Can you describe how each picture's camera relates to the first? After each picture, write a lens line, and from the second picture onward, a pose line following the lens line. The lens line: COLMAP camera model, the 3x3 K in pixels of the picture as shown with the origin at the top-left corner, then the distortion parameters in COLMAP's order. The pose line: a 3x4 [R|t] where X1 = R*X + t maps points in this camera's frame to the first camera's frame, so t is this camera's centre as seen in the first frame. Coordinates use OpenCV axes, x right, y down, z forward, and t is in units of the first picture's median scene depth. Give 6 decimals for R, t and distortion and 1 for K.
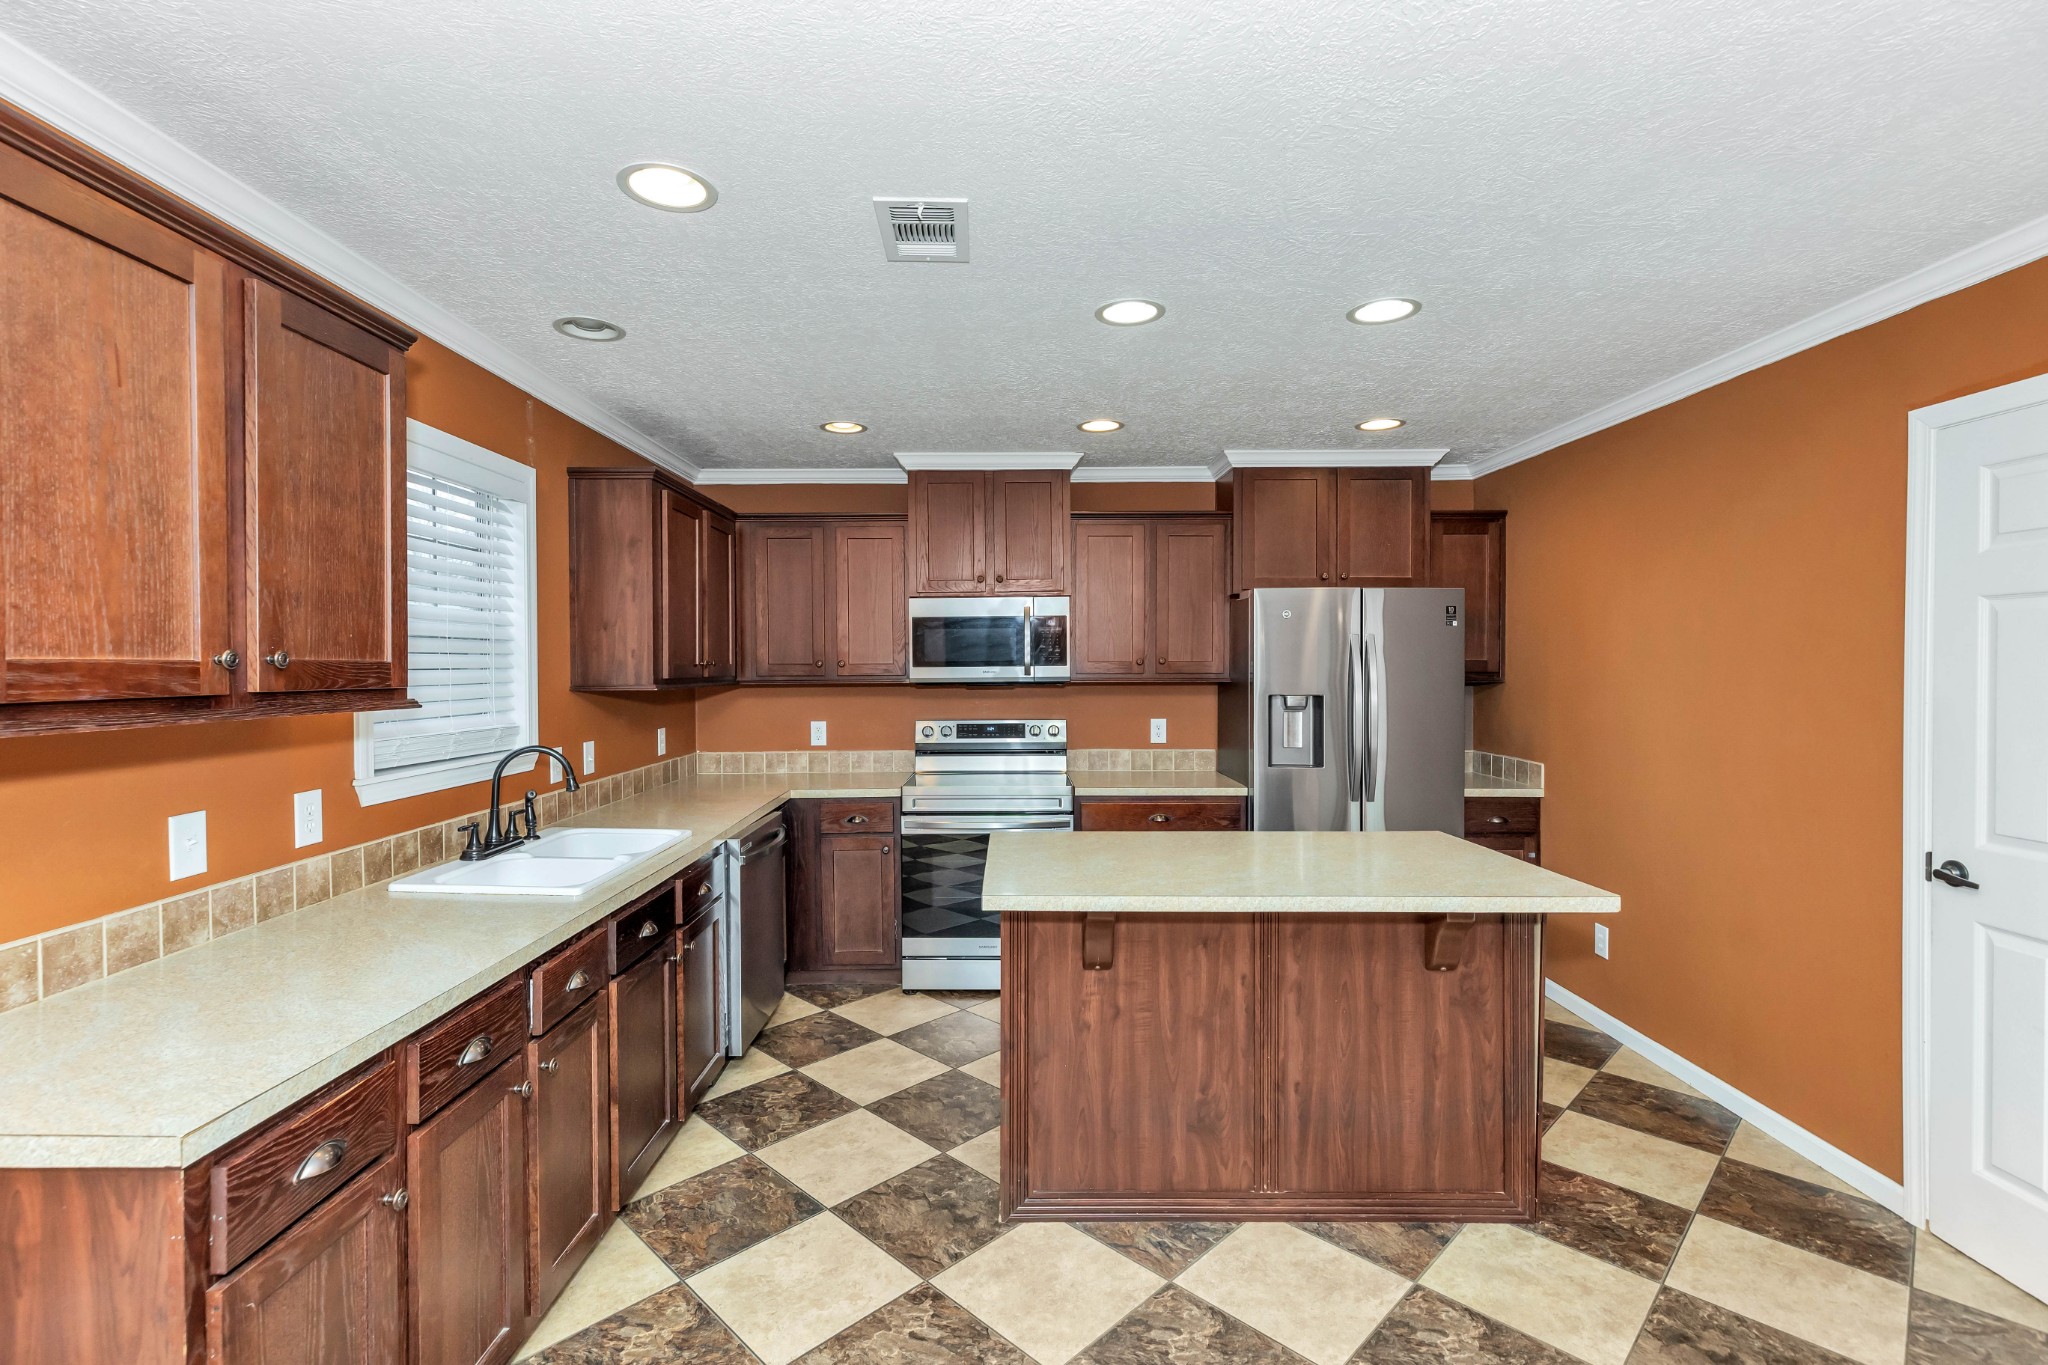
lens RADIAL K [[936.8, 0, 999.8], [0, 936.8, 678.5], [0, 0, 1]] dist [0.002598, -0.001178]
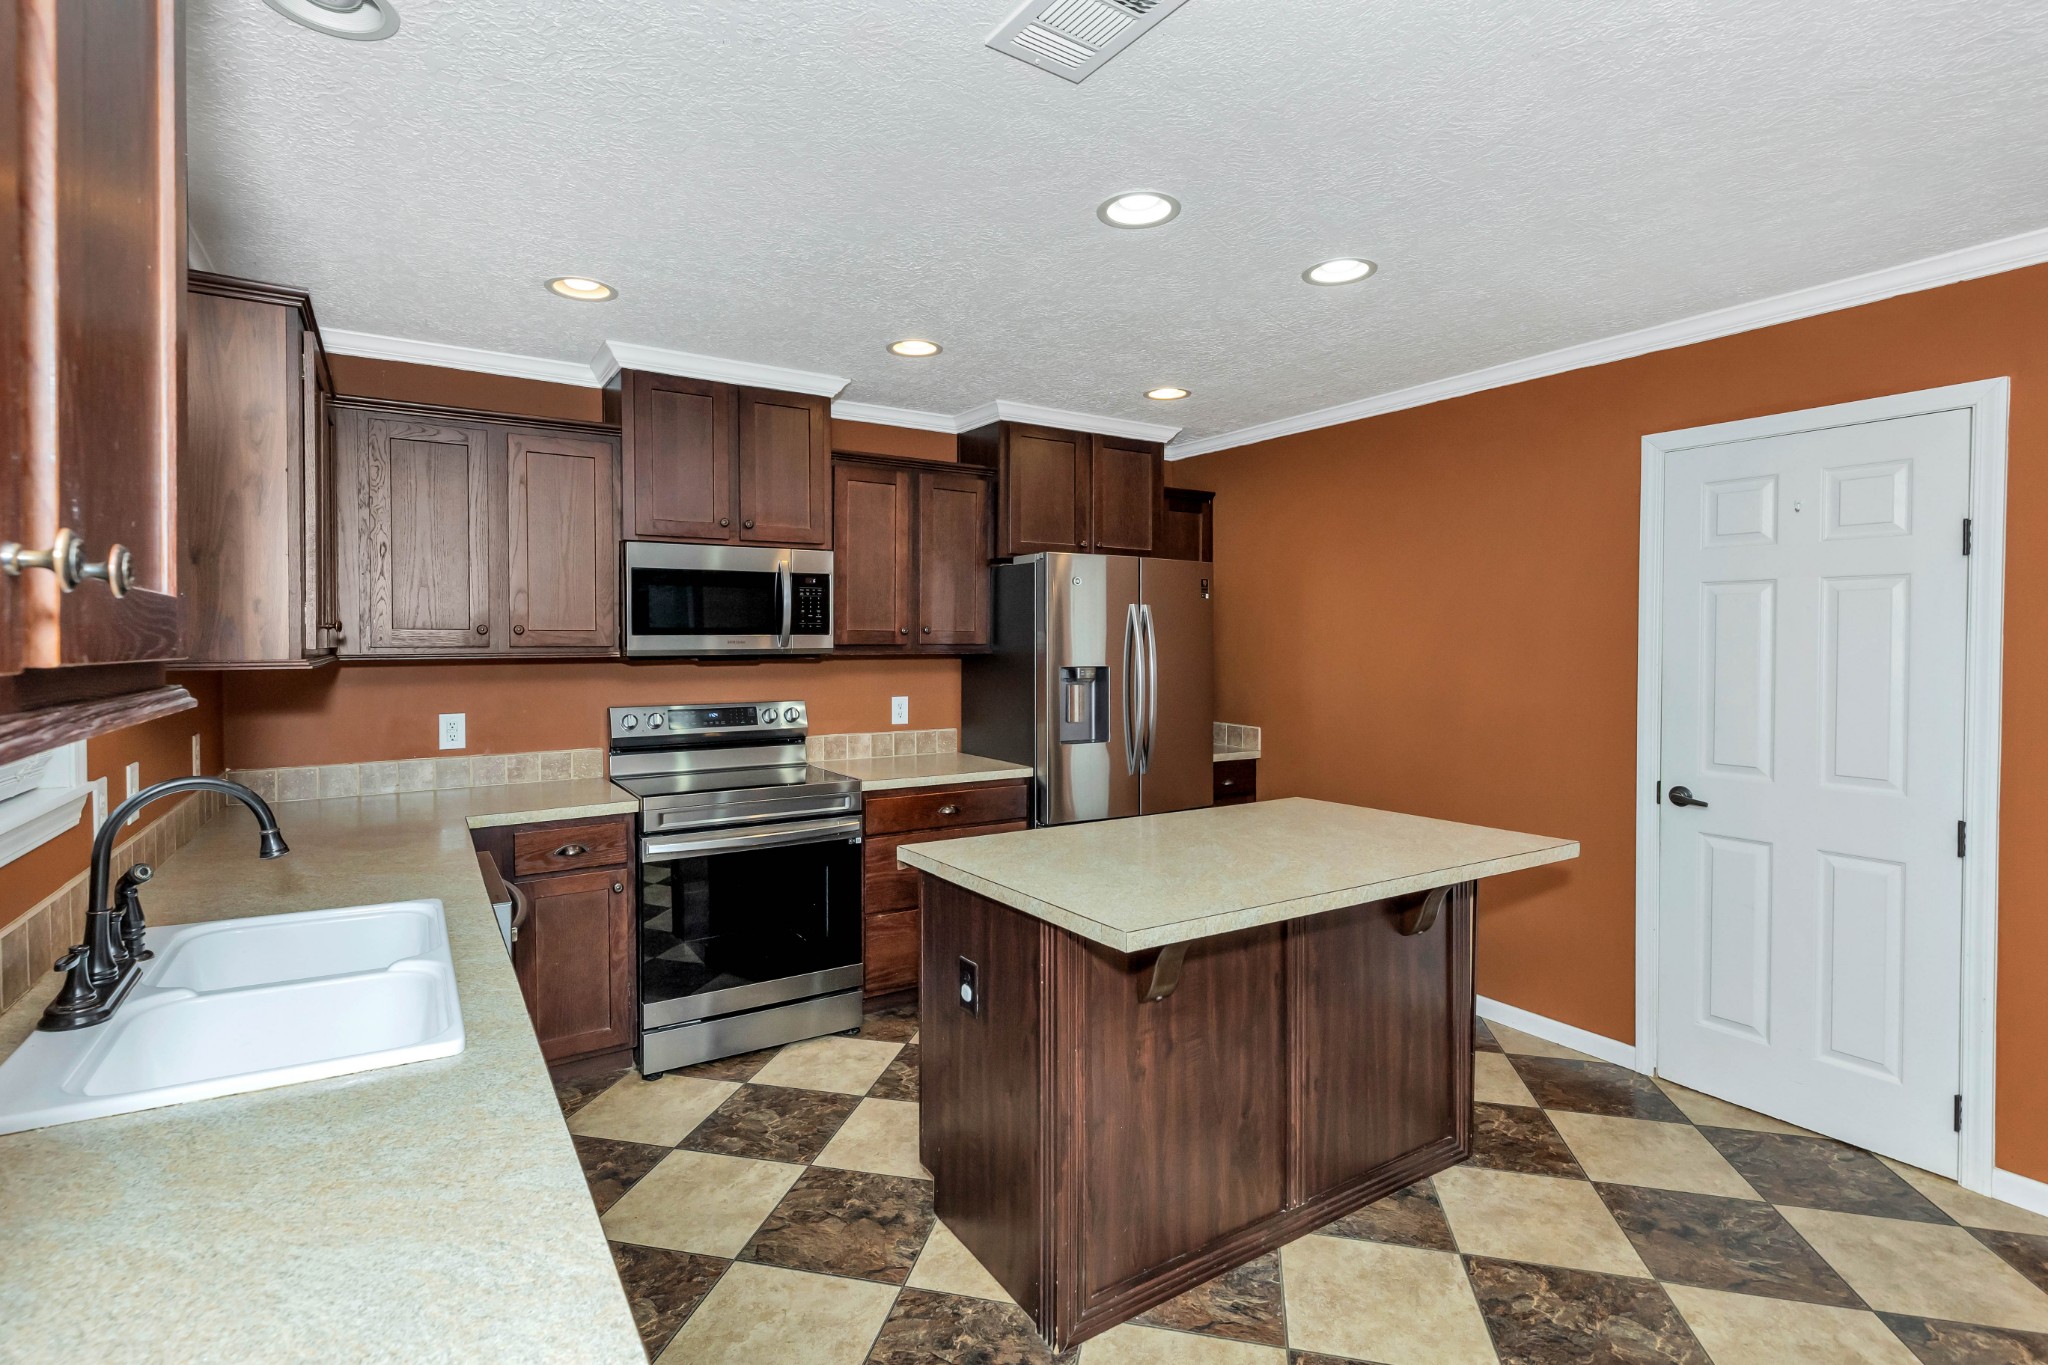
lens RADIAL K [[977.2, 0, 1005.8], [0, 977.2, 647.2], [0, 0, 1]] dist [-0.002065, 0.003152]
pose [[0.842827, -0.001676, 0.538182, -0.451396], [0.005072, 0.999975, -0.004830, 0.003978], [-0.538160, 0.006800, 0.842815, 0.332700]]
